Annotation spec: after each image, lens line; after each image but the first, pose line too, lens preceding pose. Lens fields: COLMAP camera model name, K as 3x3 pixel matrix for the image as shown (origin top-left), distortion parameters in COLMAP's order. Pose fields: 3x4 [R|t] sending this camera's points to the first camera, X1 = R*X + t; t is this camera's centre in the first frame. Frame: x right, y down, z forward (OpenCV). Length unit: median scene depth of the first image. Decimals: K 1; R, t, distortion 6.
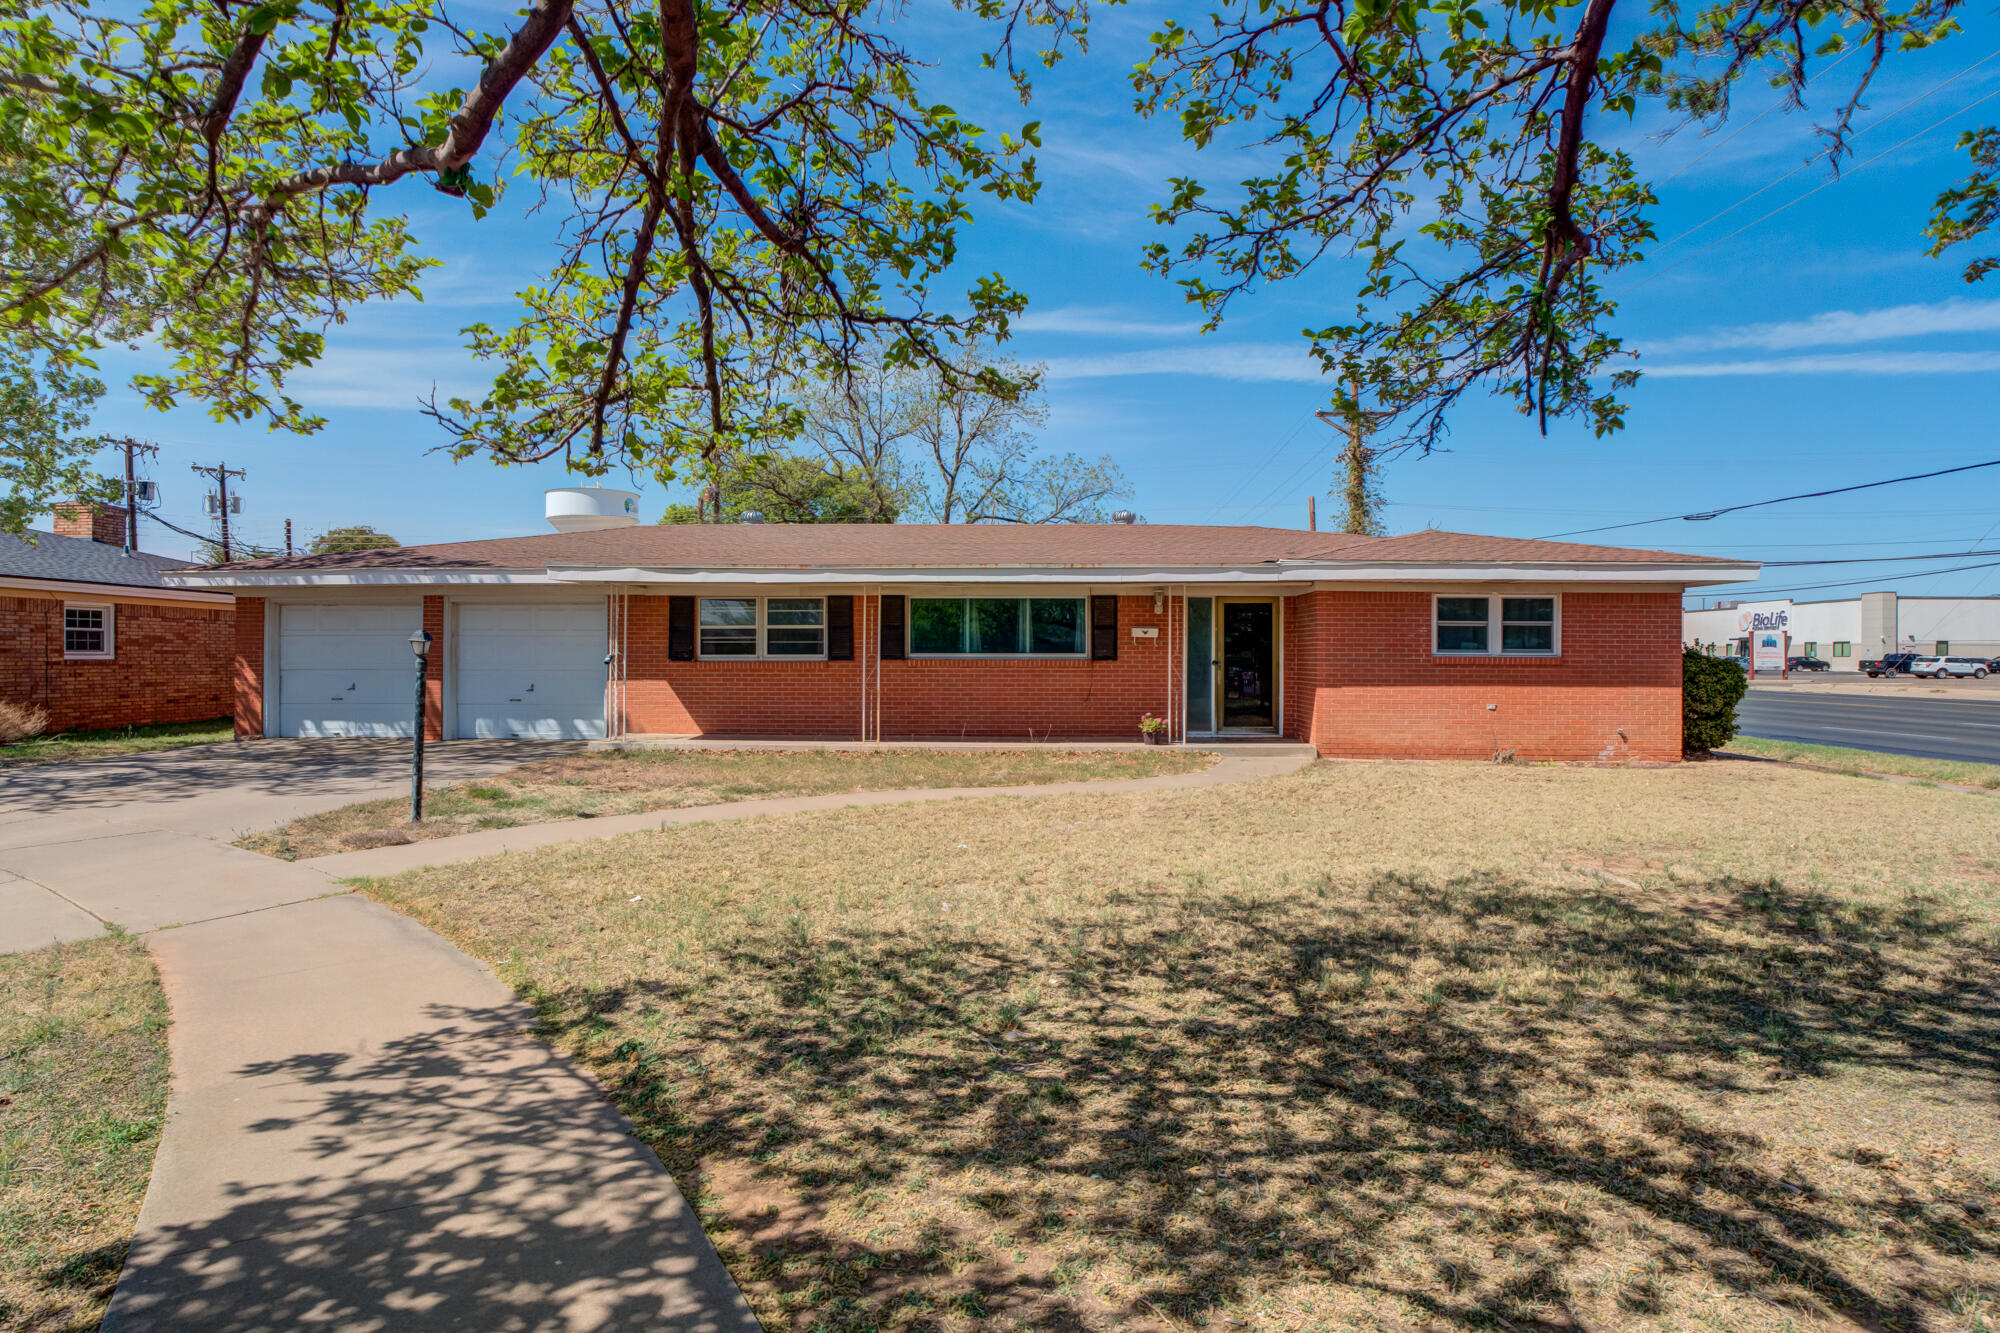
lens RADIAL K [[1078.9, 0, 1000.0], [0, 1078.9, 666.5], [0, 0, 1]] dist [-0.022119, 0.000961]
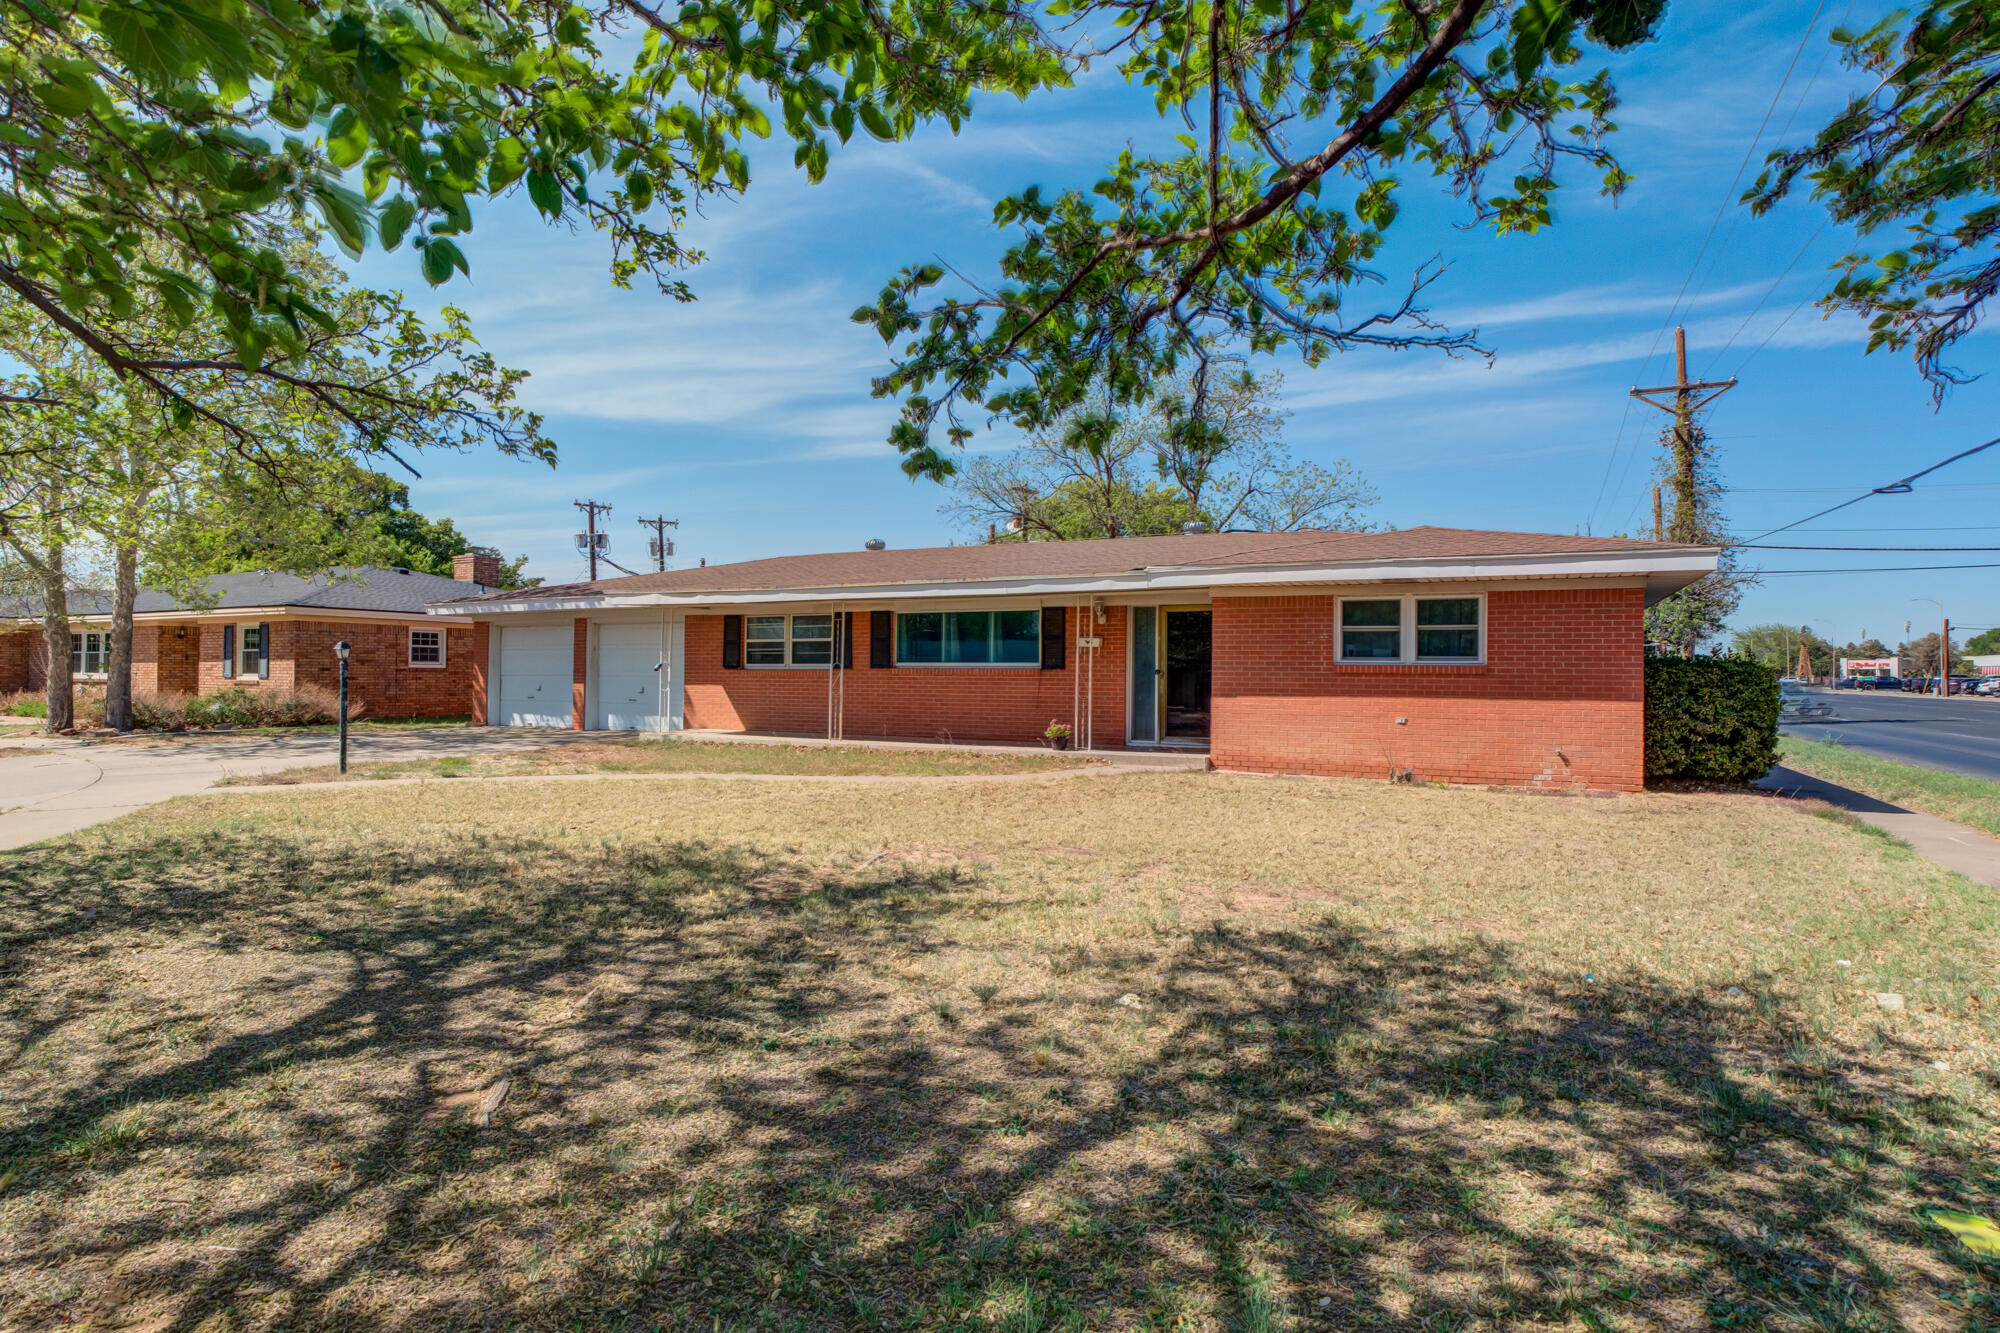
lens RADIAL K [[1078.9, 0, 1000.0], [0, 1078.9, 666.5], [0, 0, 1]] dist [-0.022119, 0.000961]
pose [[0.909294, 0.000911, -0.416154, 0.481463], [-0.007543, 0.999869, -0.014293, 0.007043], [0.416087, 0.016136, 0.909182, 0.033435]]
